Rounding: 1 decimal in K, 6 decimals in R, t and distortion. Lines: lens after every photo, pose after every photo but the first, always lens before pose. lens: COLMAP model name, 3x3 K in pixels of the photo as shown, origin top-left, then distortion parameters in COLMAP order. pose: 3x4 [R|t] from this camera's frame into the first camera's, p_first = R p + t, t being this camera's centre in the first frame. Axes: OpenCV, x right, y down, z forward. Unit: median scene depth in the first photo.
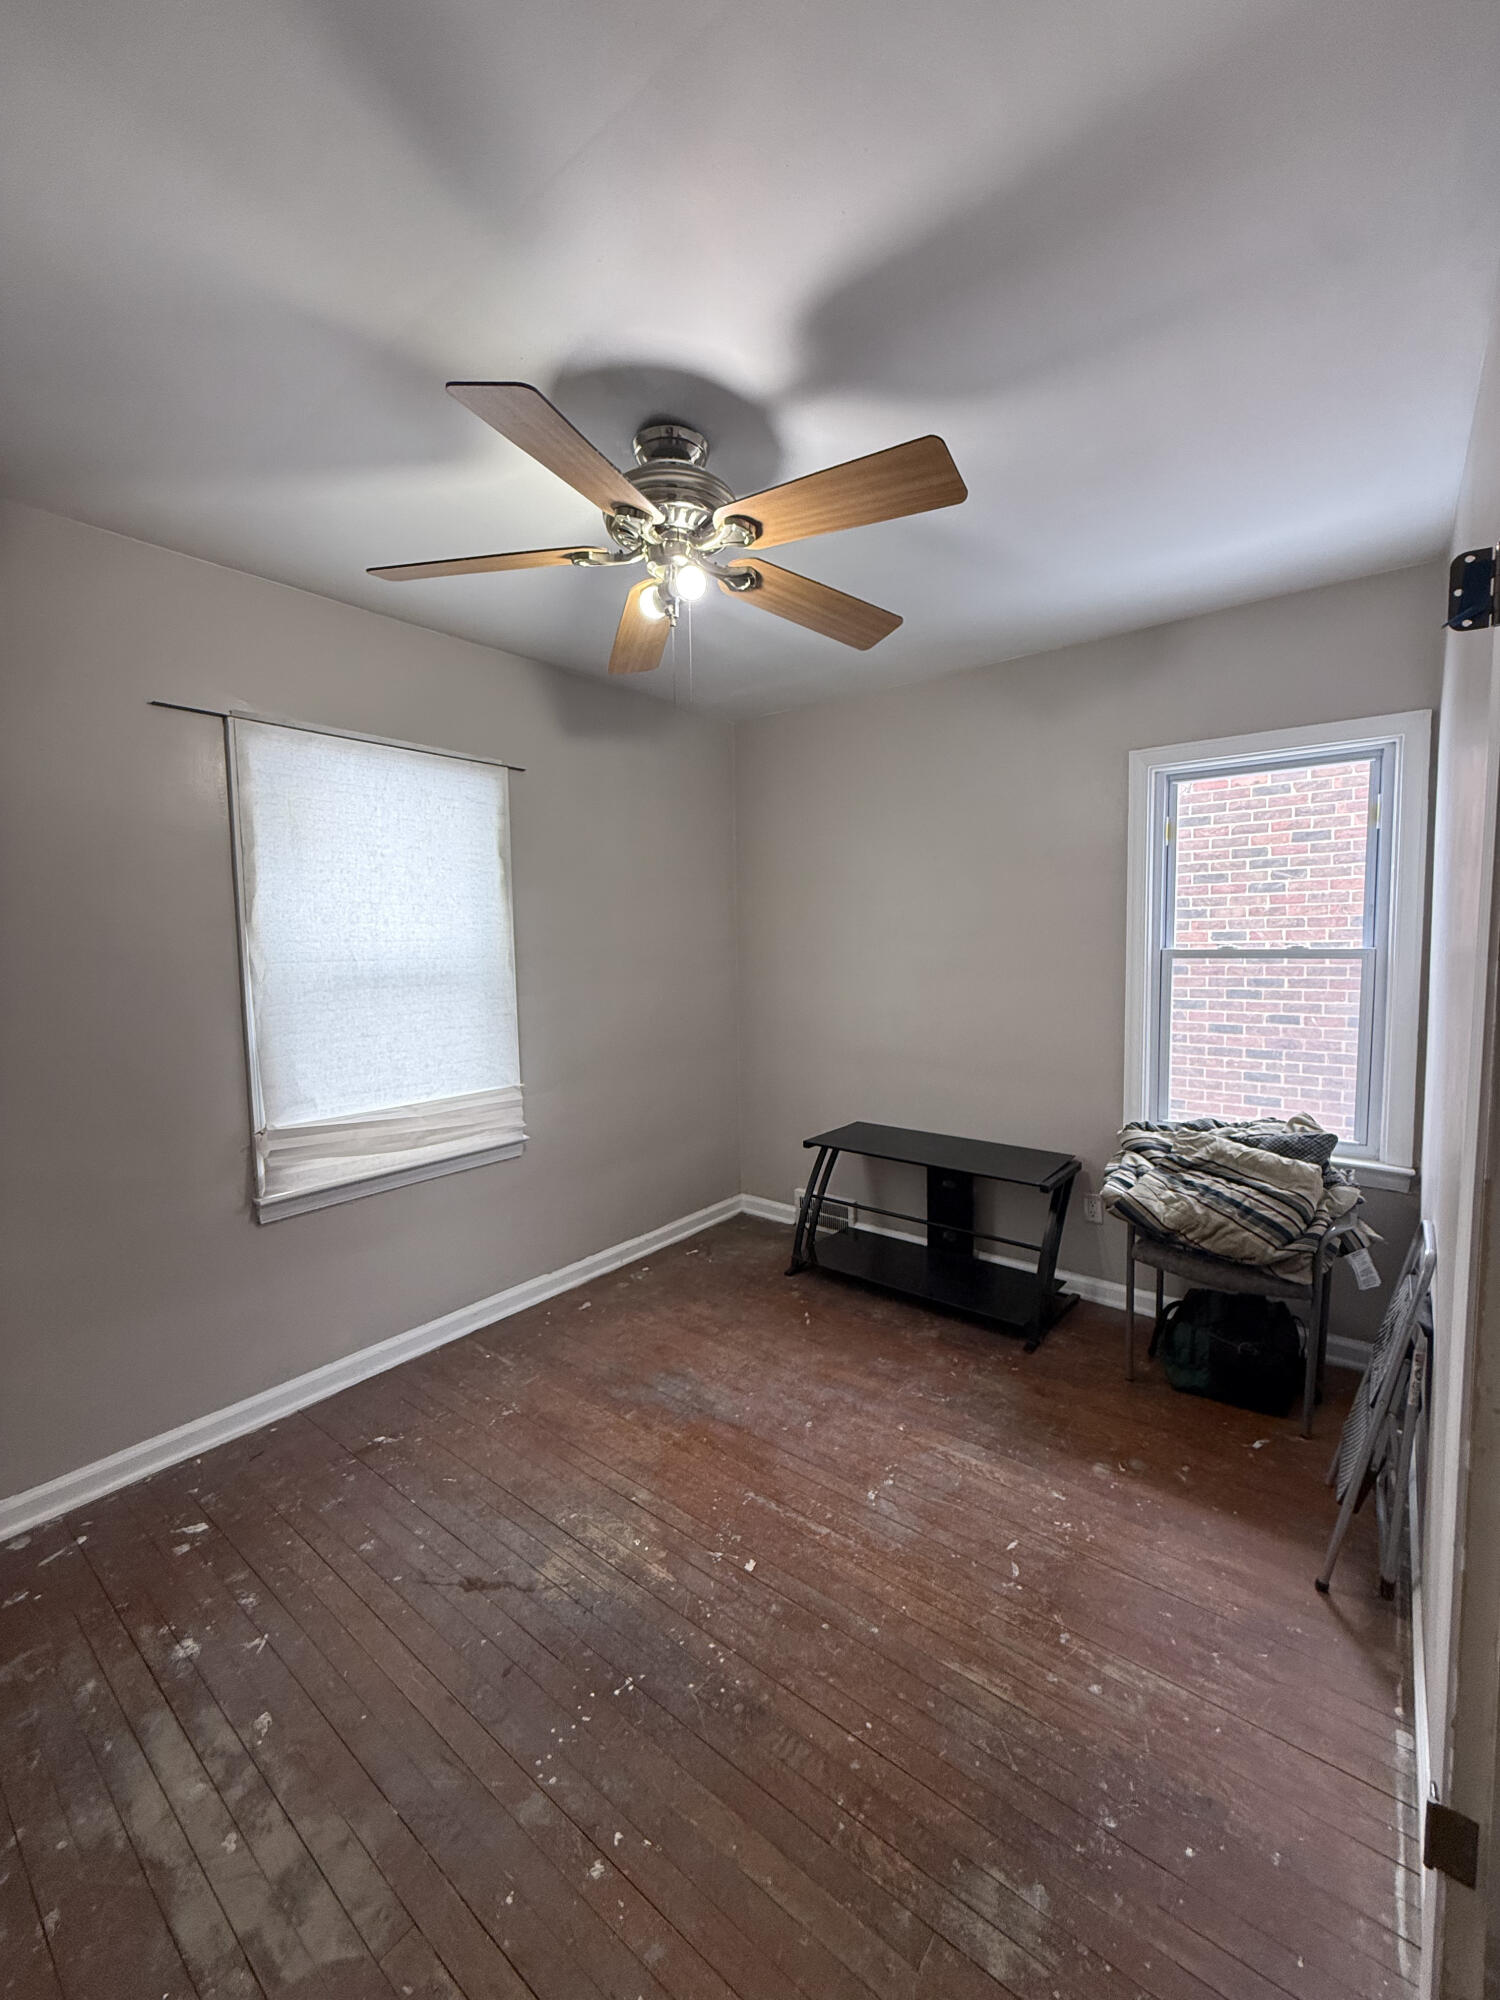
lens RADIAL K [[795.5, 0, 738.8], [0, 795.5, 995.2], [0, 0, 1]] dist [0.000019, 0.000039]
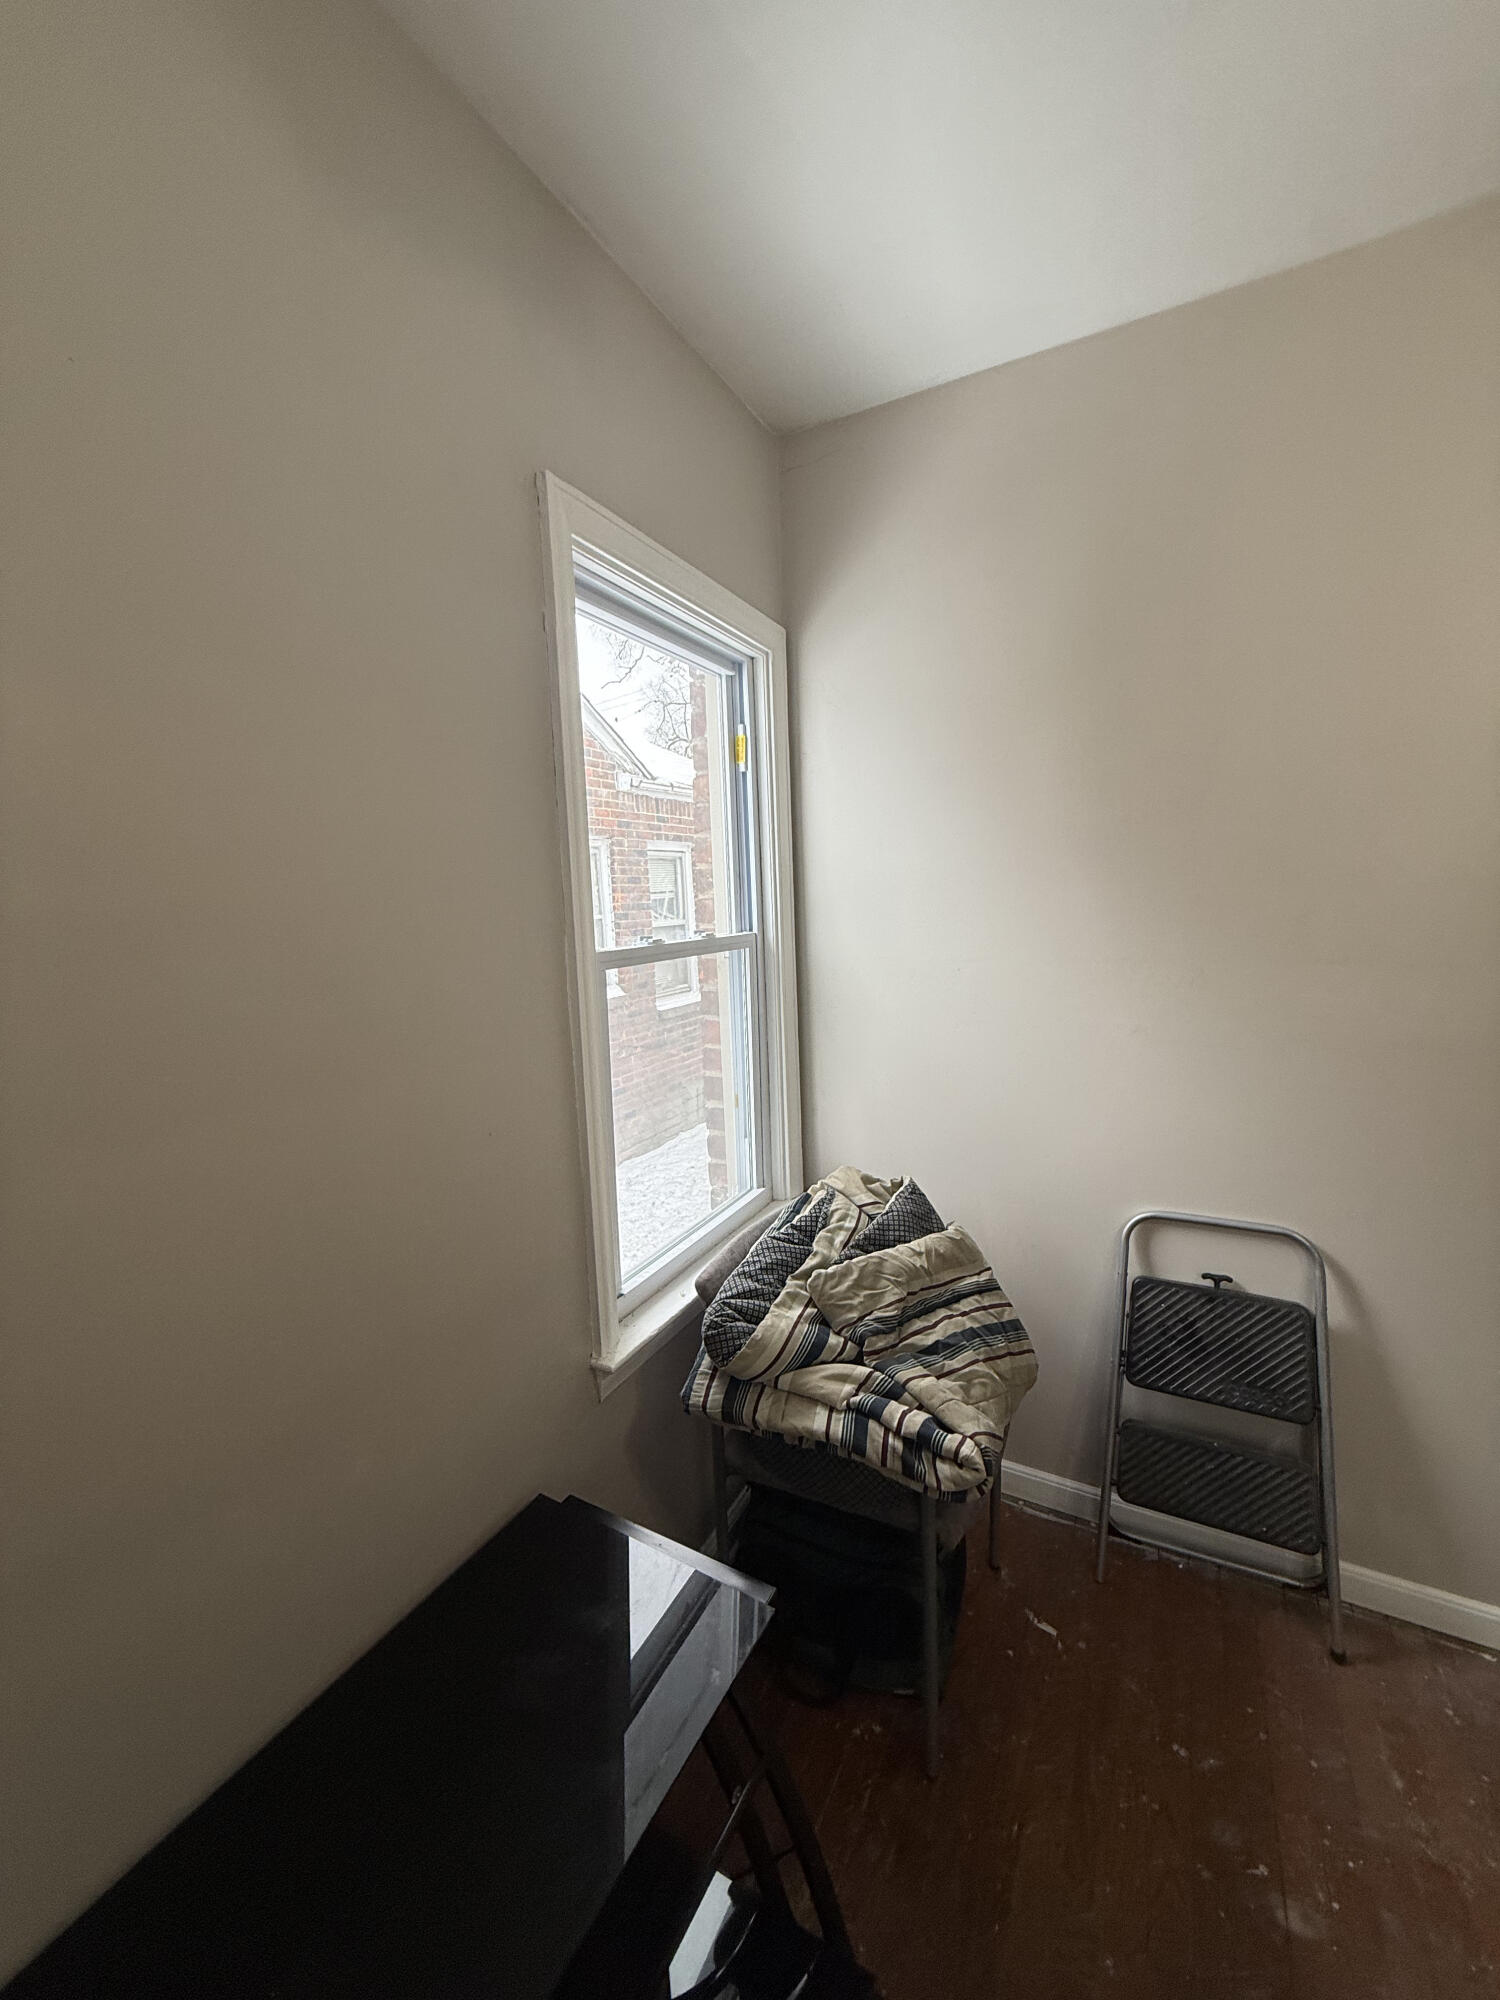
lens RADIAL K [[795.5, 0, 754.4], [0, 795.5, 993.8], [0, 0, 1]] dist [0.000019, 0.000039]
pose [[-0.186841, -0.095271, 0.977760, 0.079850], [0.113962, 0.986465, 0.117896, -0.126678], [-0.975758, 0.133455, -0.173454, 1.601690]]
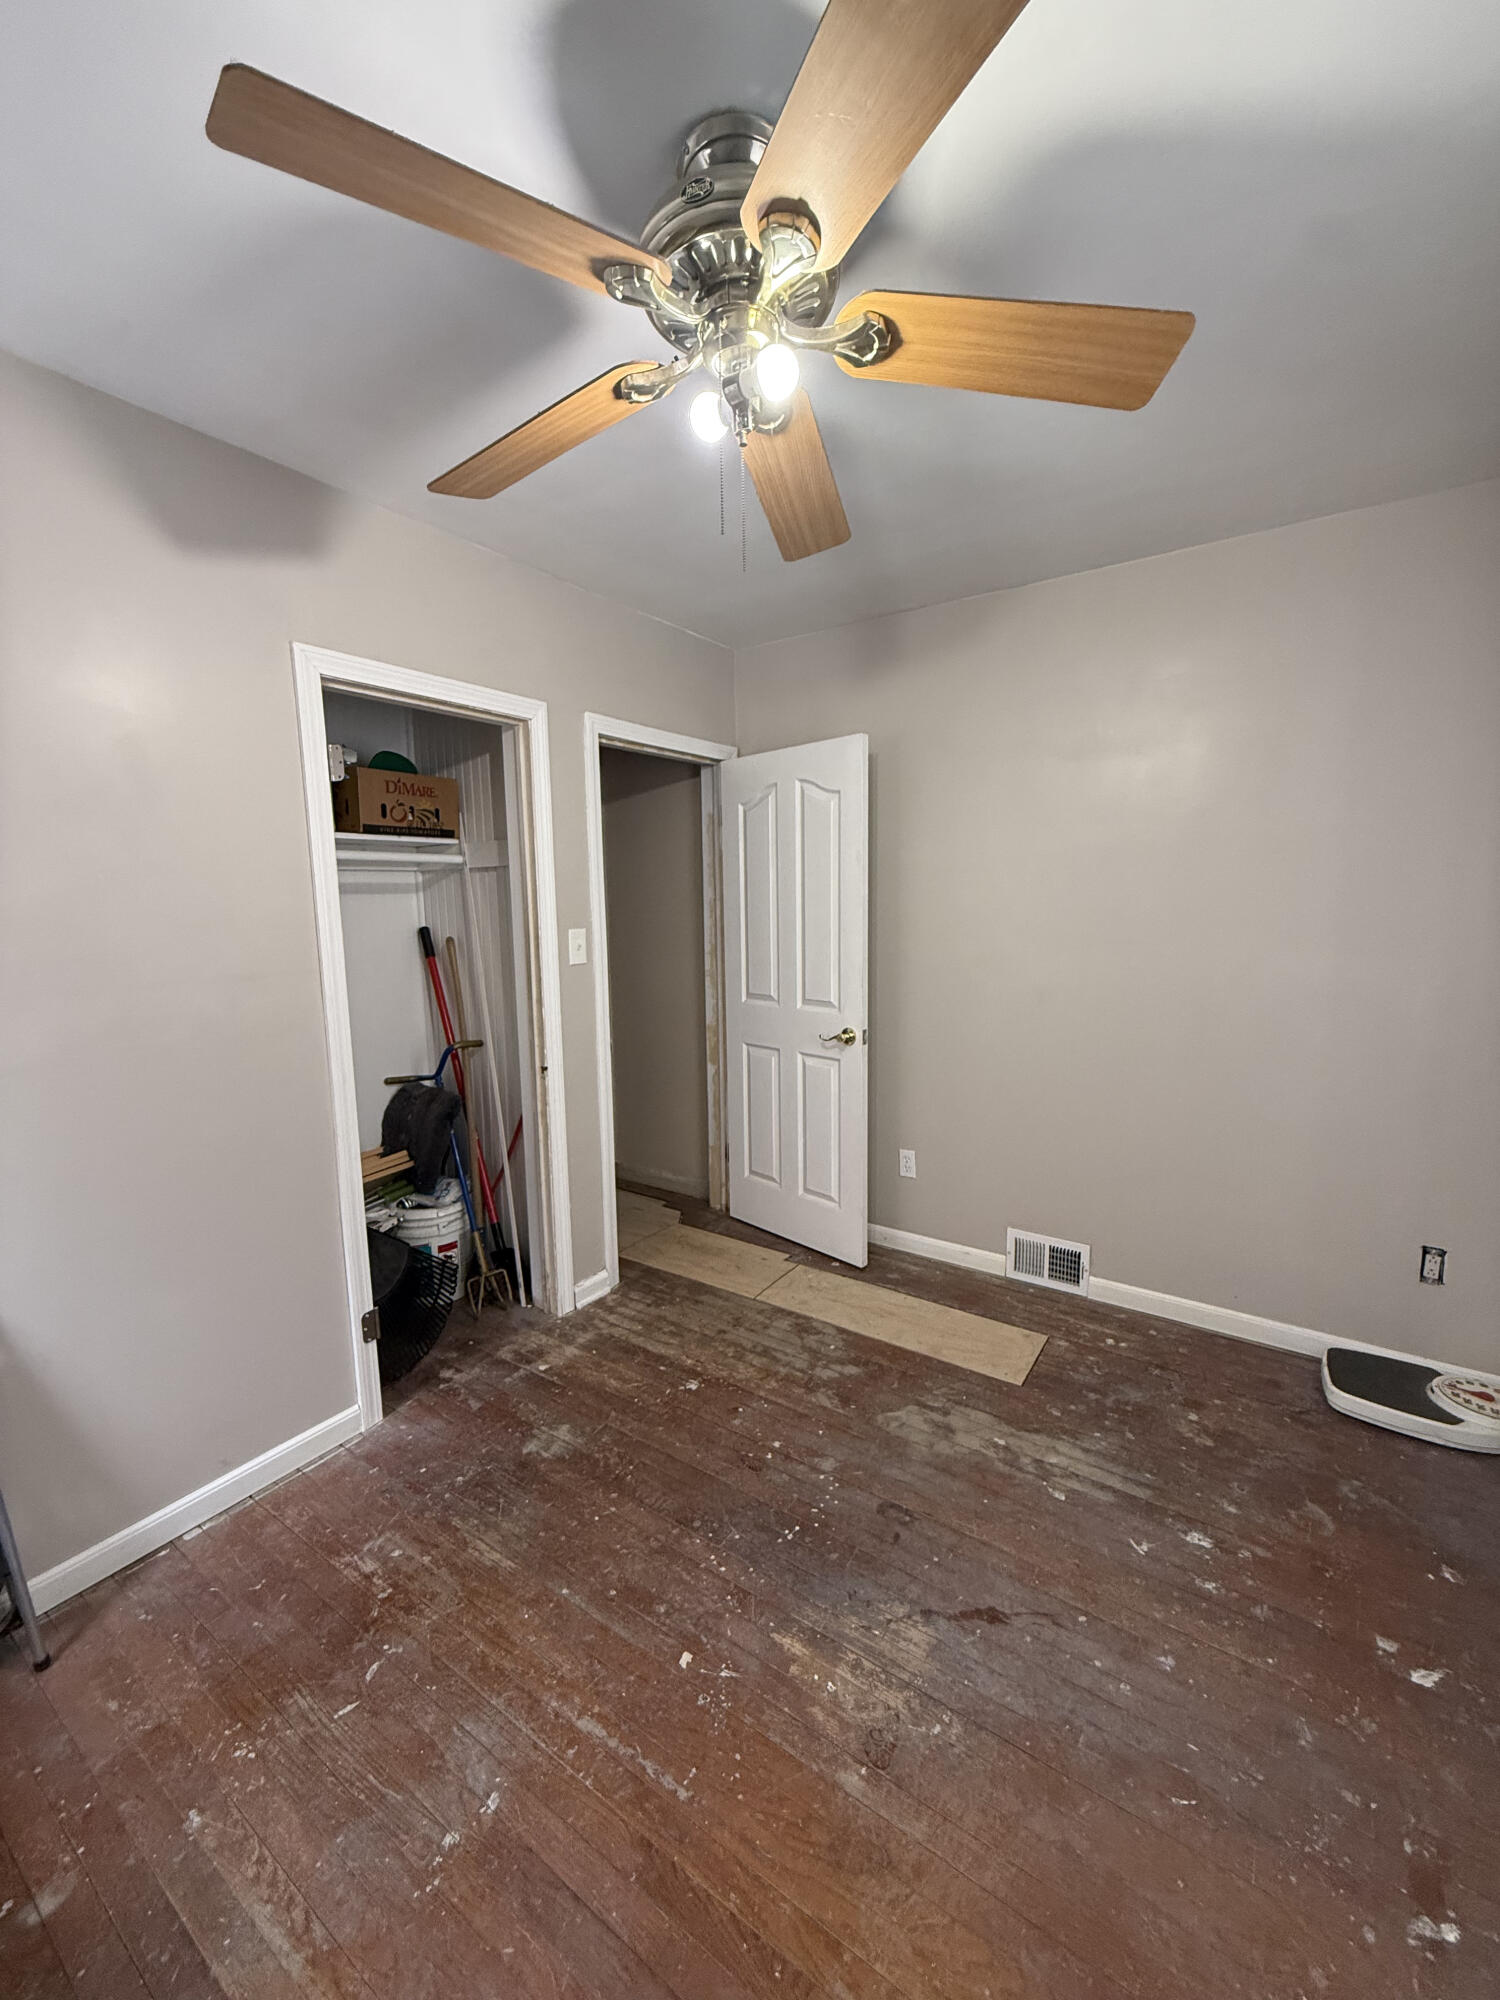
lens RADIAL K [[795.5, 0, 740.4], [0, 795.5, 999.1], [0, 0, 1]] dist [0.000019, 0.000039]
pose [[-0.996994, 0.041171, -0.065638, -0.017253], [0.027565, 0.980192, 0.196124, -0.134620], [0.072412, 0.193725, -0.978380, 1.716106]]
